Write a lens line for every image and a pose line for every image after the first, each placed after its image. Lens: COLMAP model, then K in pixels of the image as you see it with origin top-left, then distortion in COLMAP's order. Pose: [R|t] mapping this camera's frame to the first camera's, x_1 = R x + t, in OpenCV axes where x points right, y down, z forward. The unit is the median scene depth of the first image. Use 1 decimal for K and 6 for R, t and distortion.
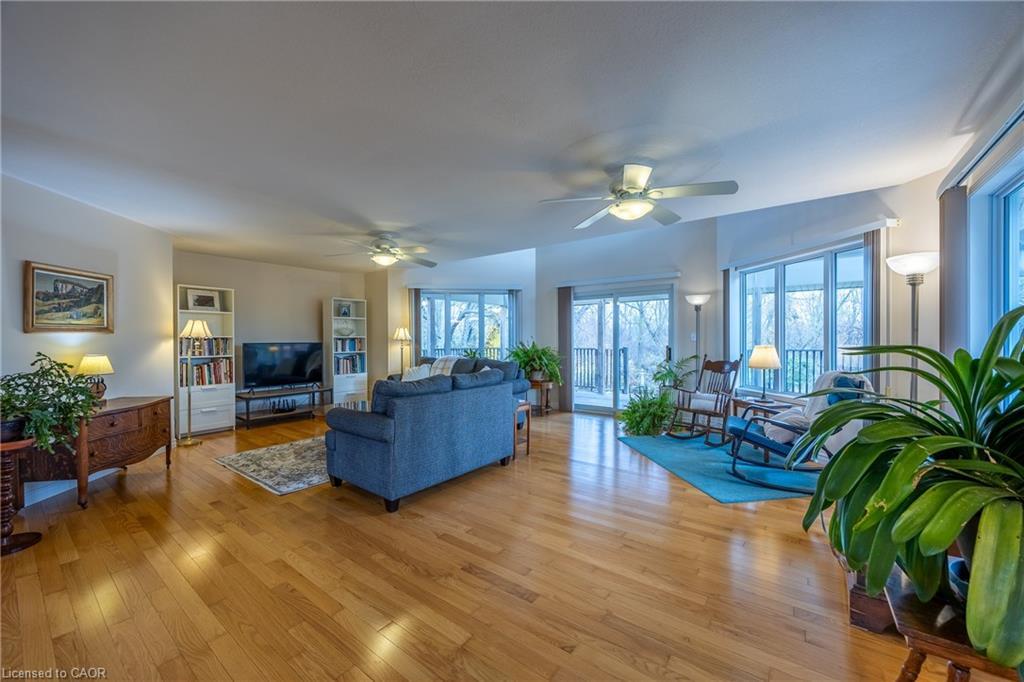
lens RADIAL K [[392.3, 0, 510.1], [0, 392.3, 343.9], [0, 0, 1]] dist [-0.002803, 0.000304]
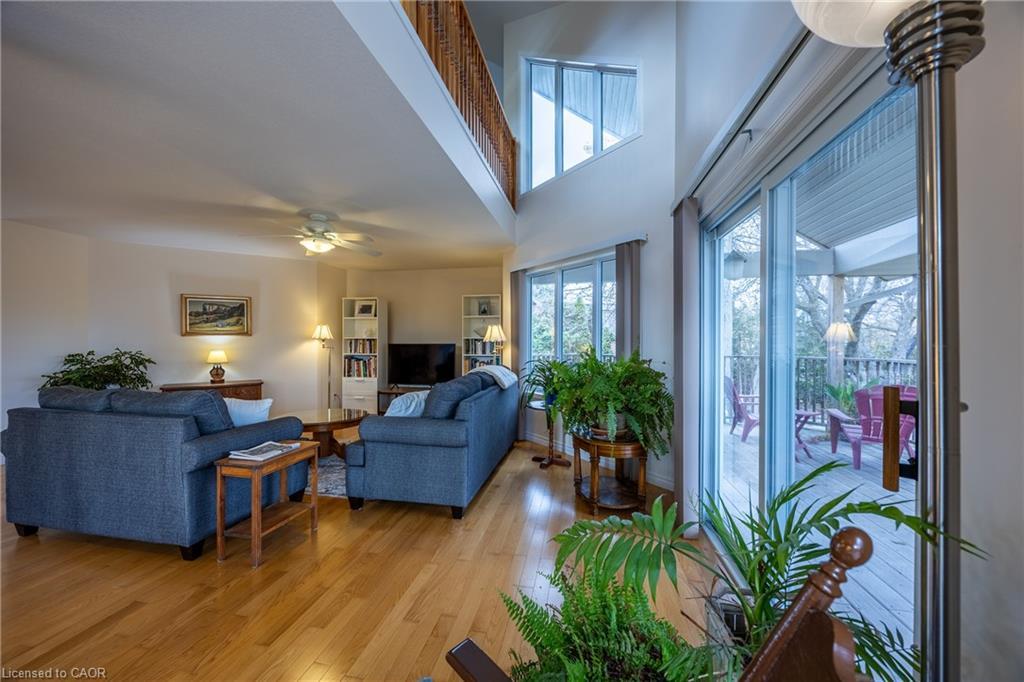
lens RADIAL K [[392.3, 0, 511.7], [0, 392.3, 340.8], [0, 0, 1]] dist [-0.002803, 0.000304]
pose [[0.458528, 0.003473, -0.888673, 0.772961], [-0.012582, 0.999918, -0.002585, -0.018312], [0.888591, 0.012367, 0.458534, 1.235640]]
